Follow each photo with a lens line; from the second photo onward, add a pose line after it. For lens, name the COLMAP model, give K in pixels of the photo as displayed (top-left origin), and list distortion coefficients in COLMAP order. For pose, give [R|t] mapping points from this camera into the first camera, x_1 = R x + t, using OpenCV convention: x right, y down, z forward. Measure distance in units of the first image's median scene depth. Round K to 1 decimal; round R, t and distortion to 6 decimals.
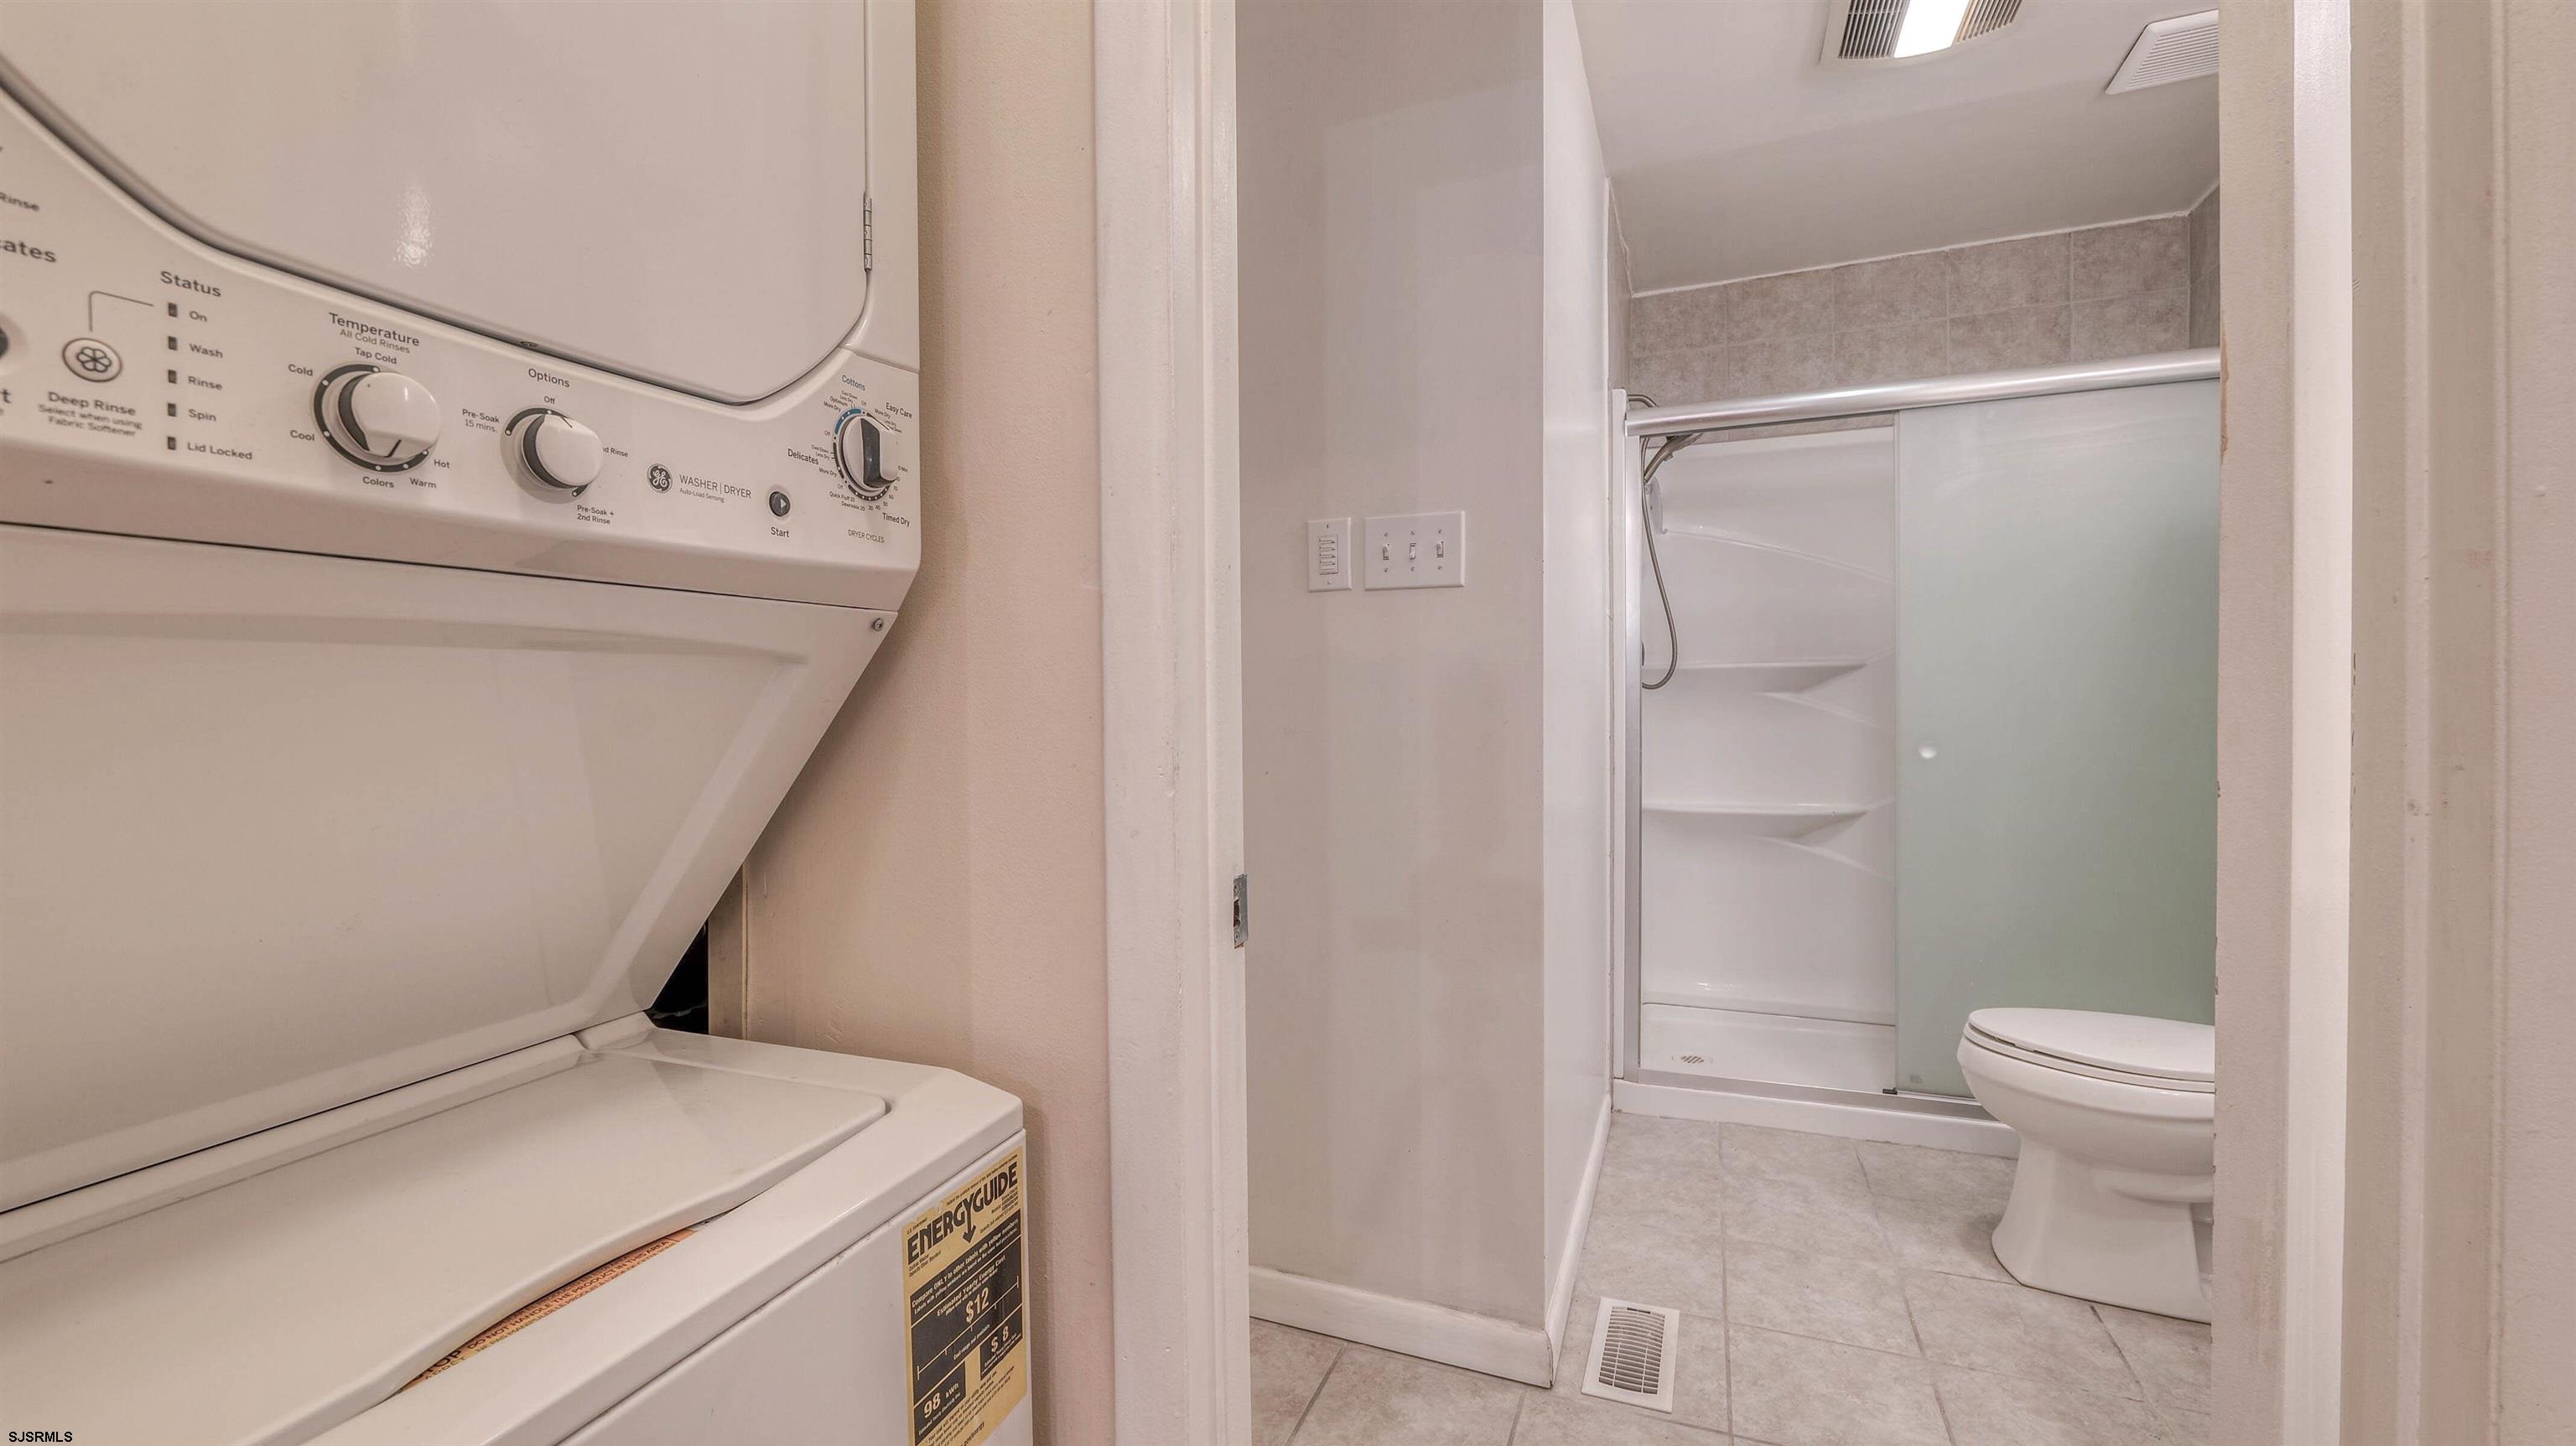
lens RADIAL K [[1042.6, 0, 1277.6], [0, 1042.6, 716.0], [0, 0, 1]] dist [-0.012874, 0.000219]
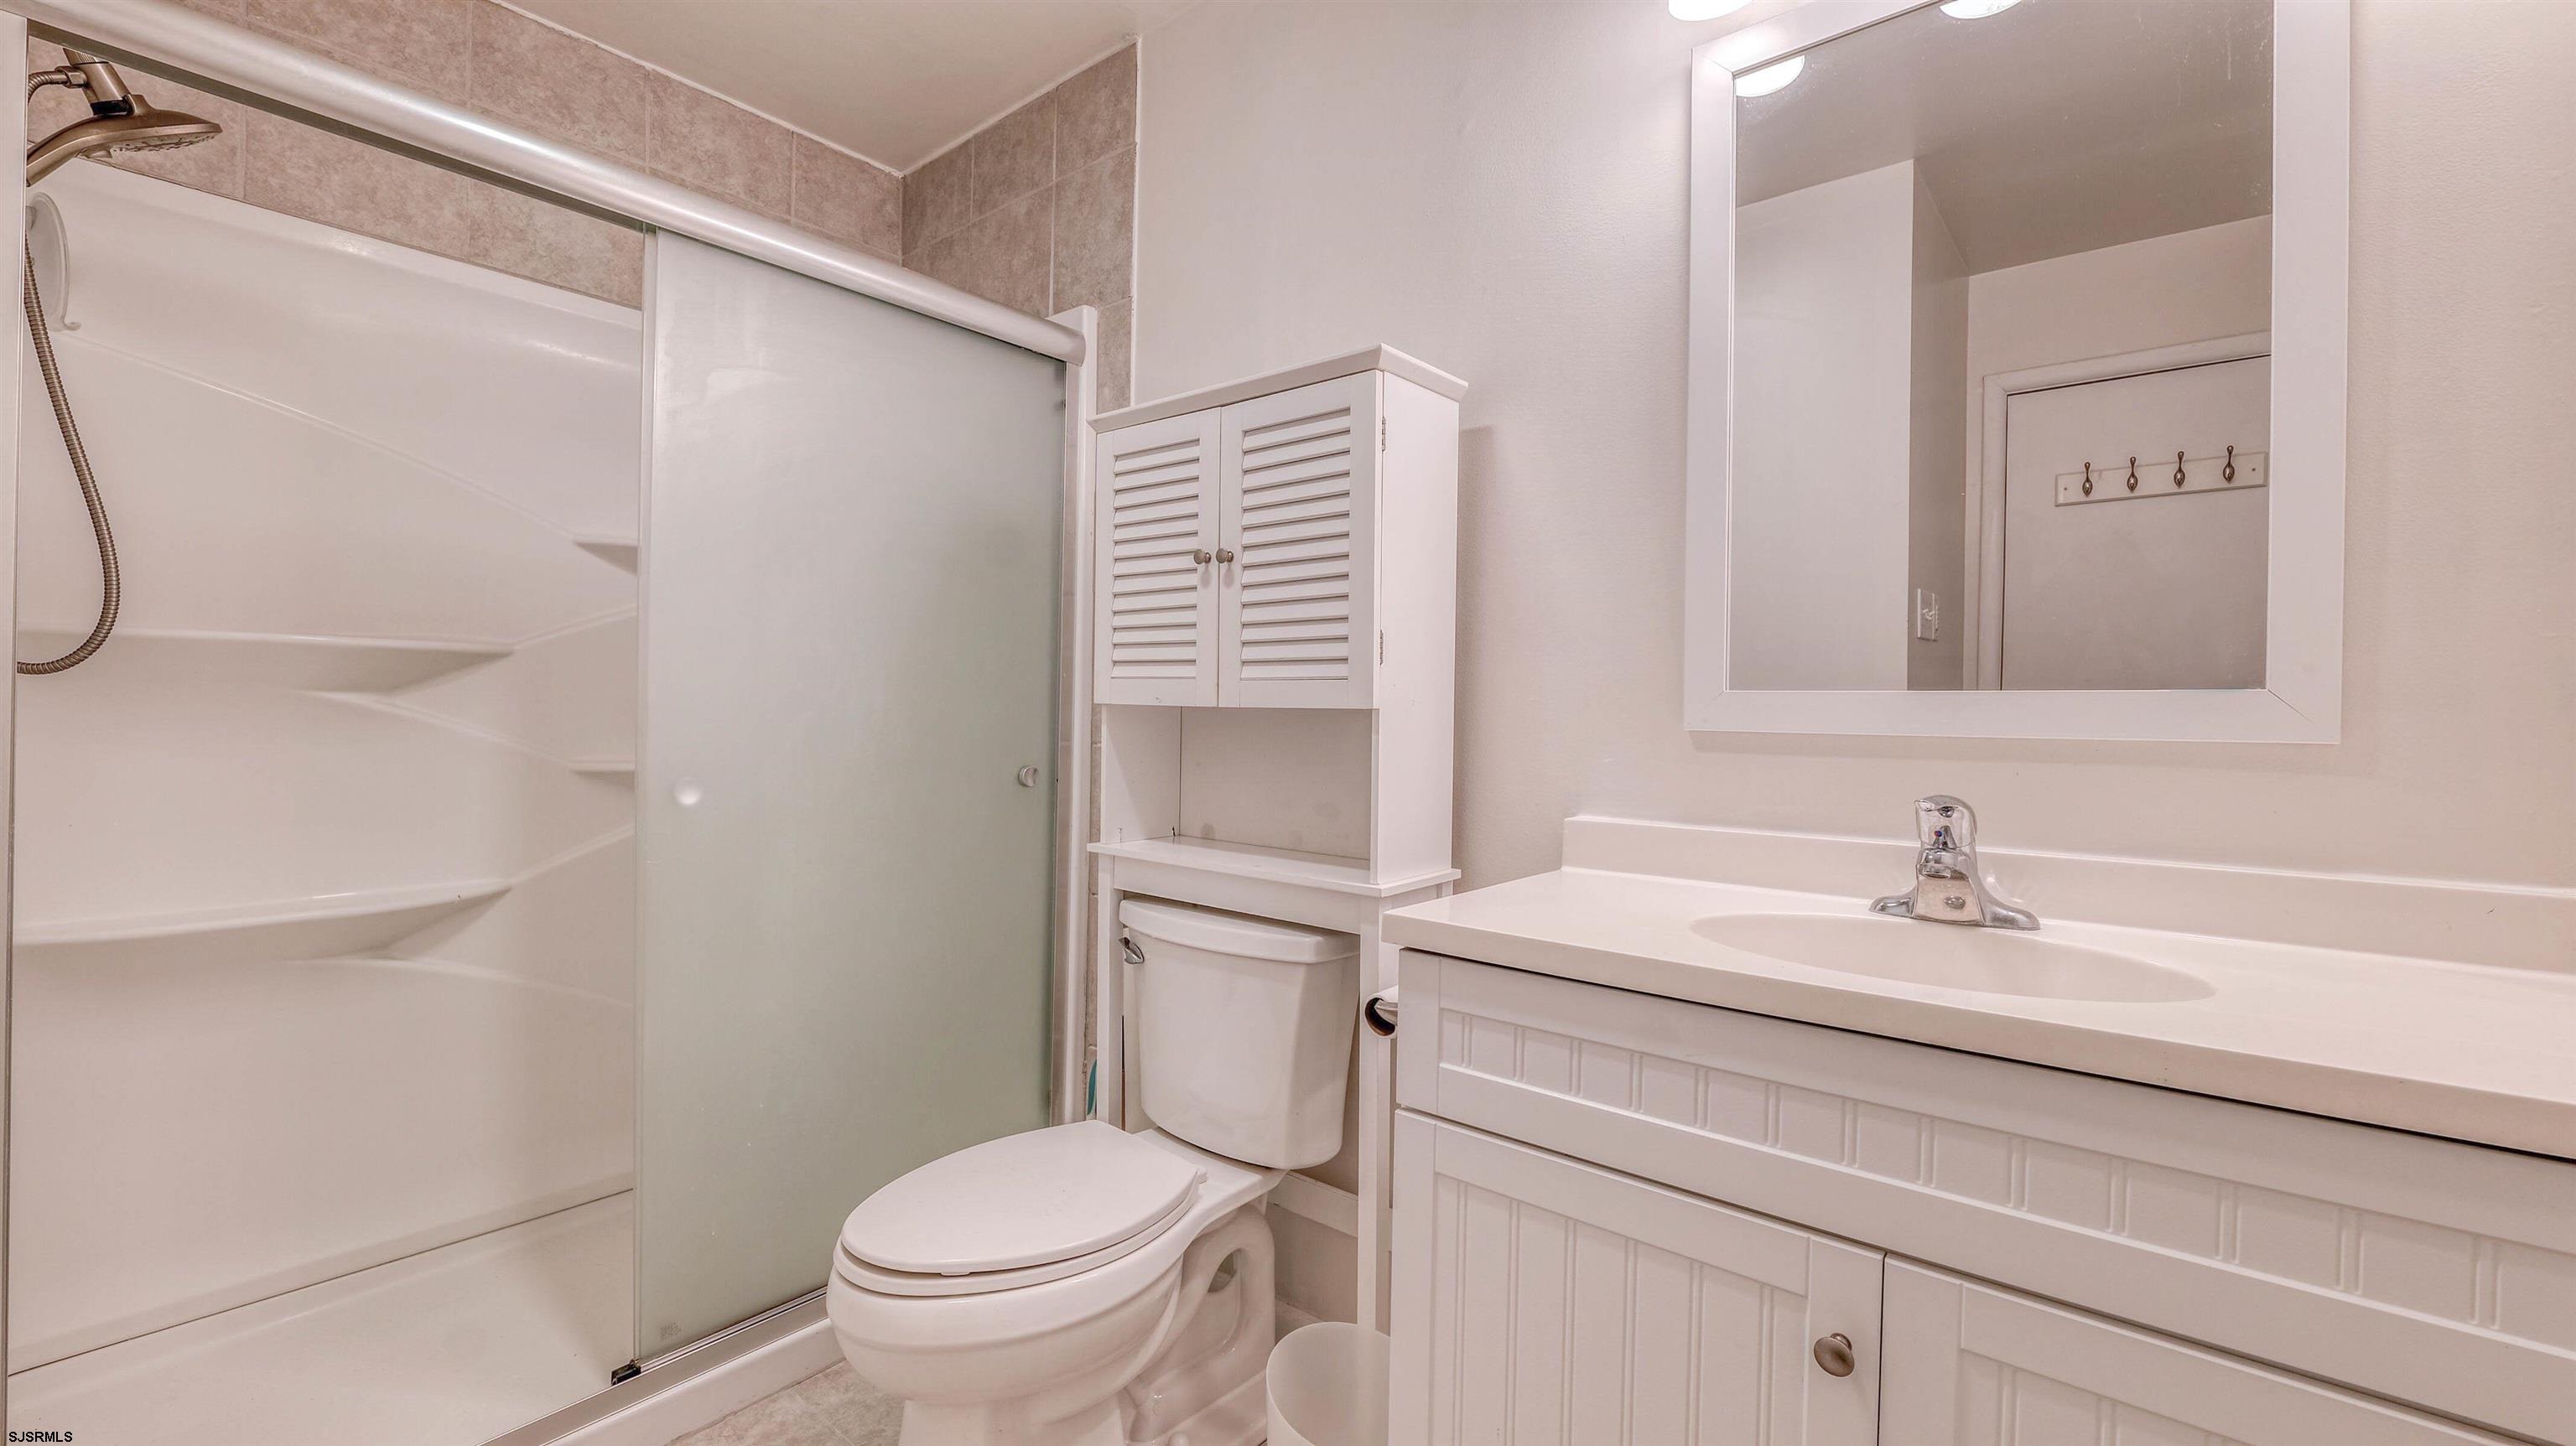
lens RADIAL K [[1042.6, 0, 1277.6], [0, 1042.6, 716.0], [0, 0, 1]] dist [-0.012874, 0.000219]
pose [[0.290306, 0.010217, 0.956879, 0.106851], [-0.001496, 0.999947, -0.010223, -0.005753], [-0.956933, 0.001537, 0.290305, 0.391285]]
